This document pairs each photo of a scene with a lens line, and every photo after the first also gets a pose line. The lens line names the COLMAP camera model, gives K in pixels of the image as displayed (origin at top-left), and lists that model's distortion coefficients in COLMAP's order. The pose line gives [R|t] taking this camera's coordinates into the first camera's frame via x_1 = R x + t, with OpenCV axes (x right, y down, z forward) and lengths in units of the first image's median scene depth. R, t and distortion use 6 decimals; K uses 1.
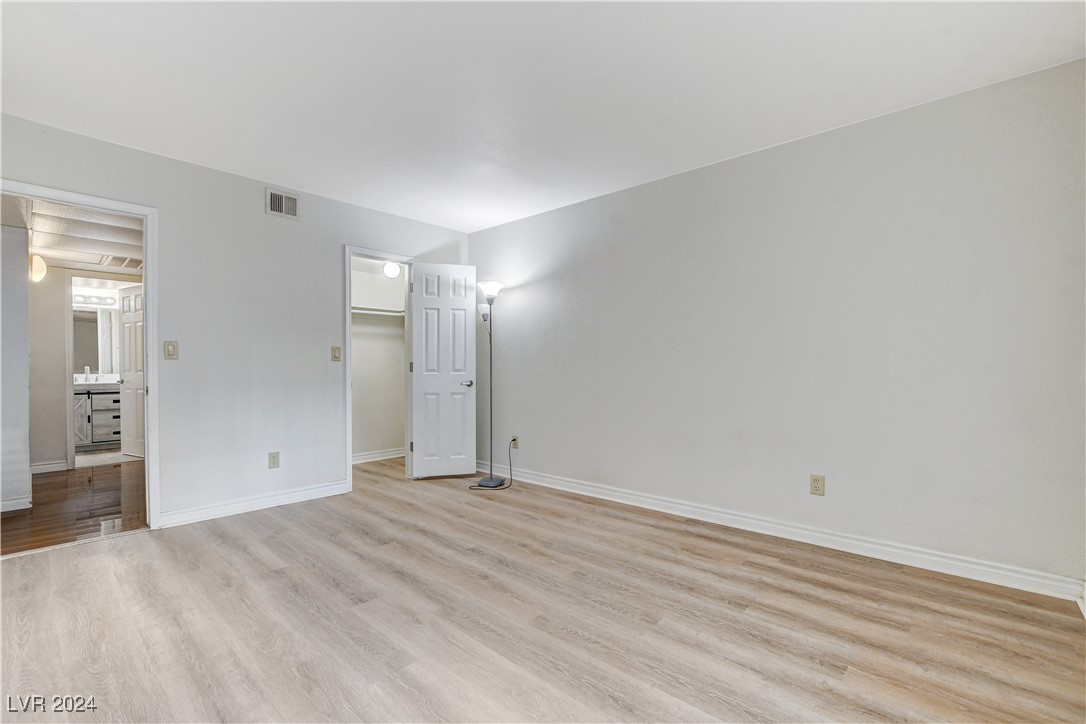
lens RADIAL K [[479.8, 0, 544.2], [0, 479.8, 368.3], [0, 0, 1]] dist [-0.017400, 0.000694]
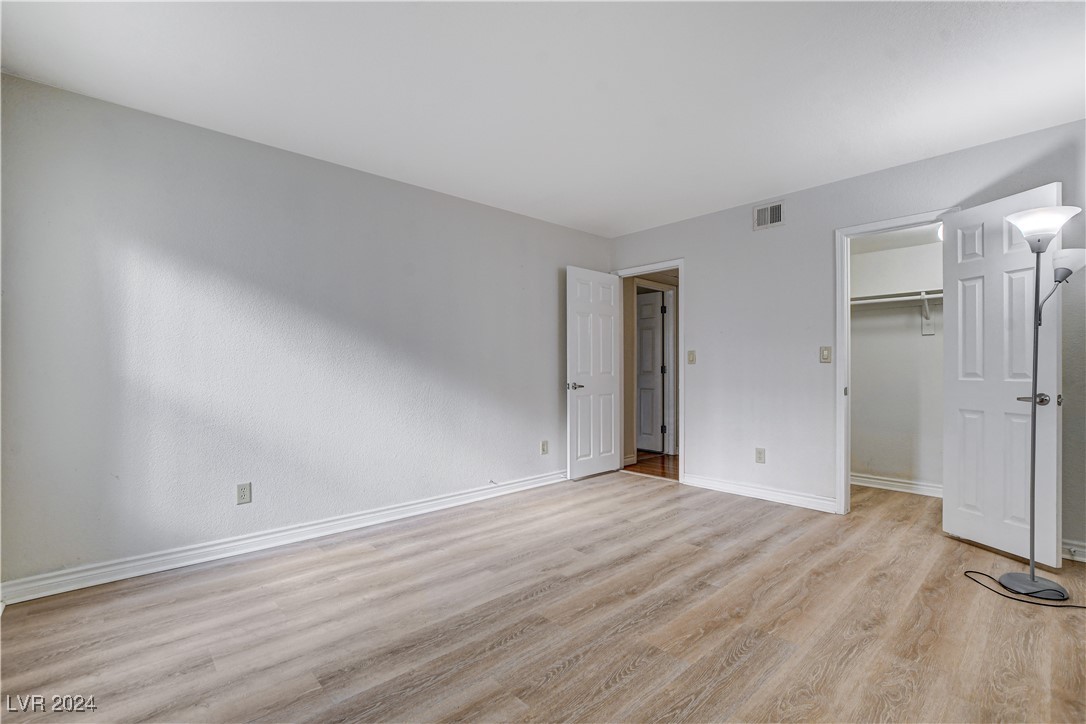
lens RADIAL K [[479.8, 0, 544.2], [0, 479.8, 368.3], [0, 0, 1]] dist [-0.017400, 0.000694]
pose [[-0.090959, -0.001906, -0.995853, 0.659070], [-0.001302, 0.999998, -0.001795, -0.003340], [0.995854, 0.001133, -0.090961, 0.725330]]
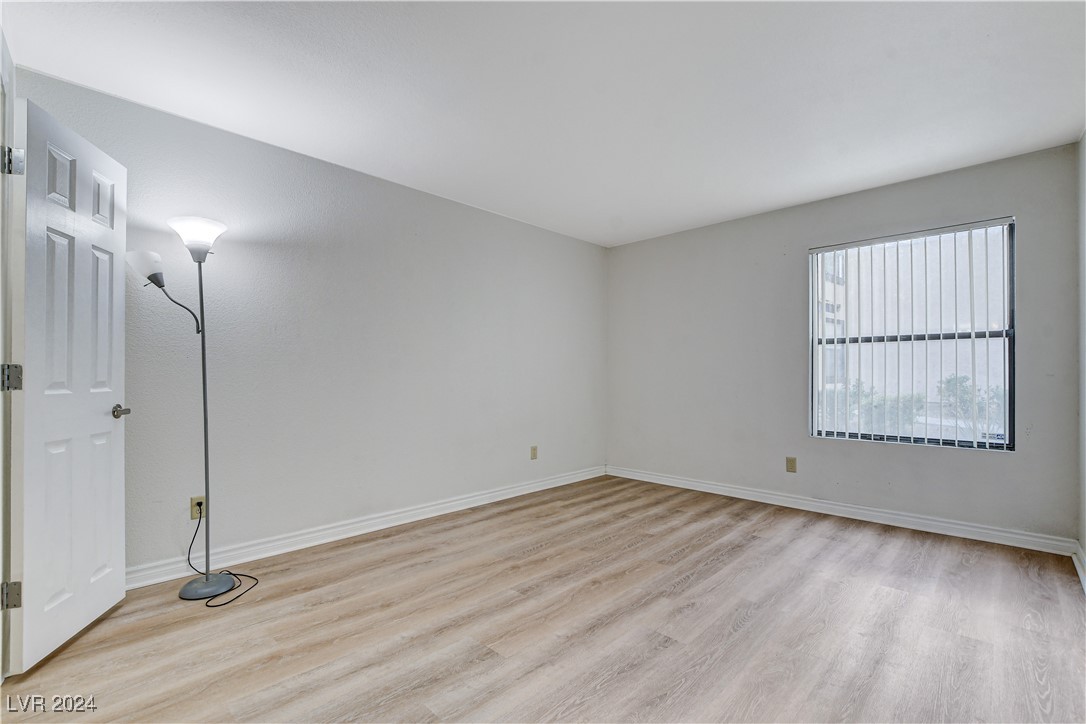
lens RADIAL K [[479.8, 0, 544.2], [0, 479.8, 368.3], [0, 0, 1]] dist [-0.017400, 0.000694]
pose [[0.036493, 0.014083, 0.999235, -0.915580], [0.000986, 0.999900, -0.014128, -0.004844], [-0.999333, 0.001501, 0.036475, 0.851039]]
